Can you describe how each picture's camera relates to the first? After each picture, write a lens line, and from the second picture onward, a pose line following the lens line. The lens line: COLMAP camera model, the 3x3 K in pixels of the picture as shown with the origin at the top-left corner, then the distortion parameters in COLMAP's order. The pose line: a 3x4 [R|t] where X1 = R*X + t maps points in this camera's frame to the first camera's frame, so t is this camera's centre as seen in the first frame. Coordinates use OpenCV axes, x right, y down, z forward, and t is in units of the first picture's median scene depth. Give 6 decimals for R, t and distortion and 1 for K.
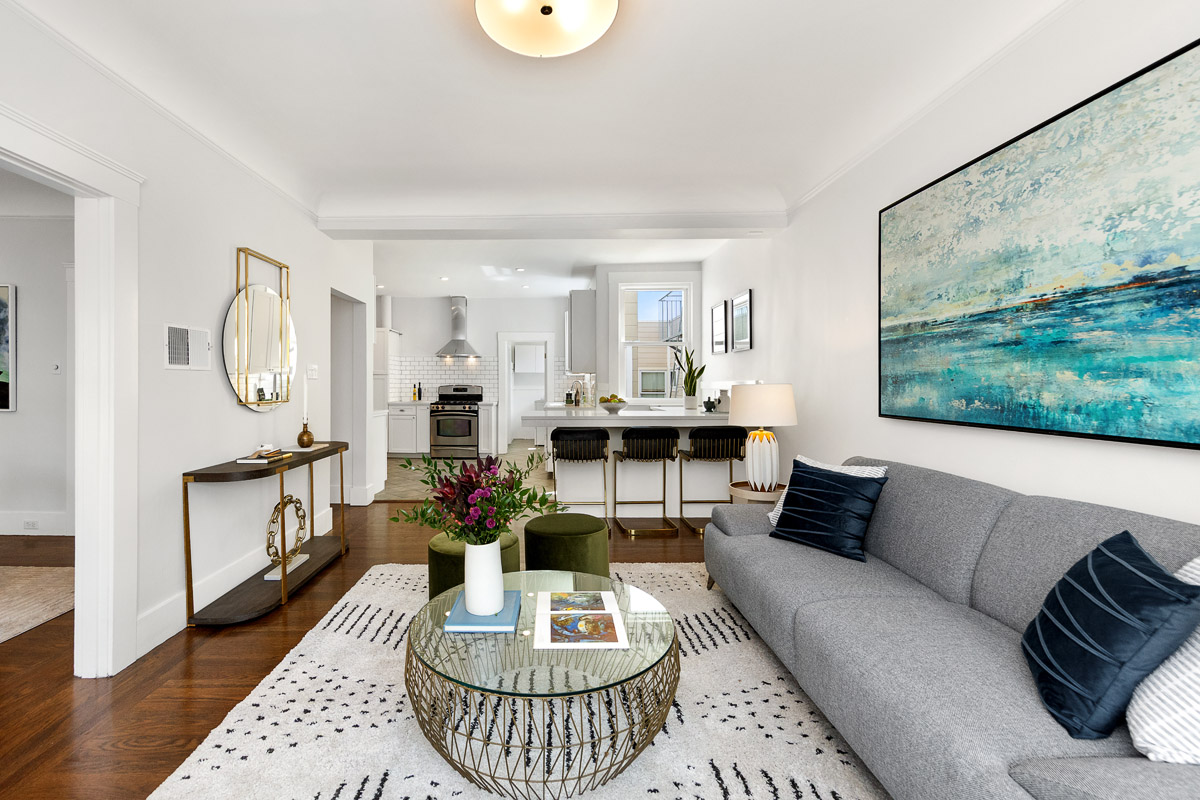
lens RADIAL K [[496.4, 0, 560.4], [0, 496.4, 392.2], [0, 0, 1]] dist [0.003510, 0.000338]
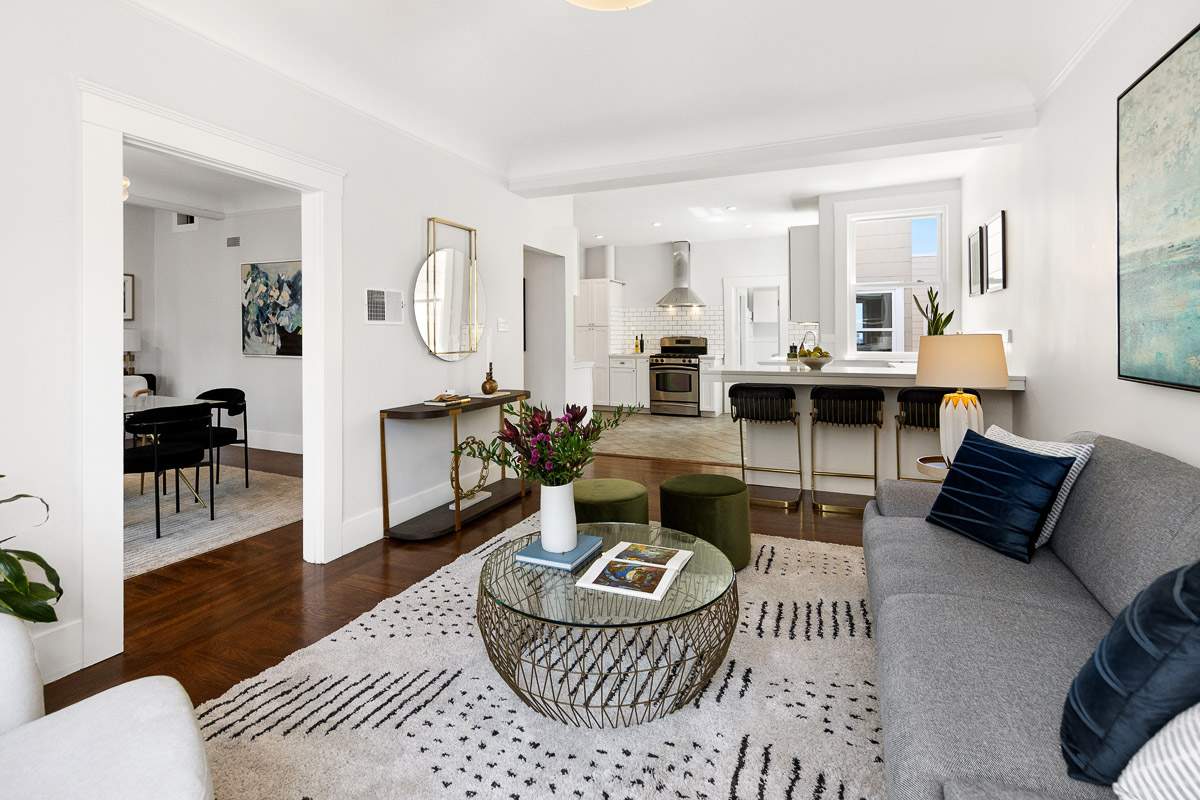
lens RADIAL K [[560.1, 0, 623.7], [0, 560.1, 347.9], [0, 0, 1]] dist [0.001444, -0.000215]
pose [[0.927595, 0.004890, -0.373556, 0.279611], [-0.002637, 0.999975, 0.006541, 0.000566], [0.373579, -0.005083, 0.927585, -0.038587]]
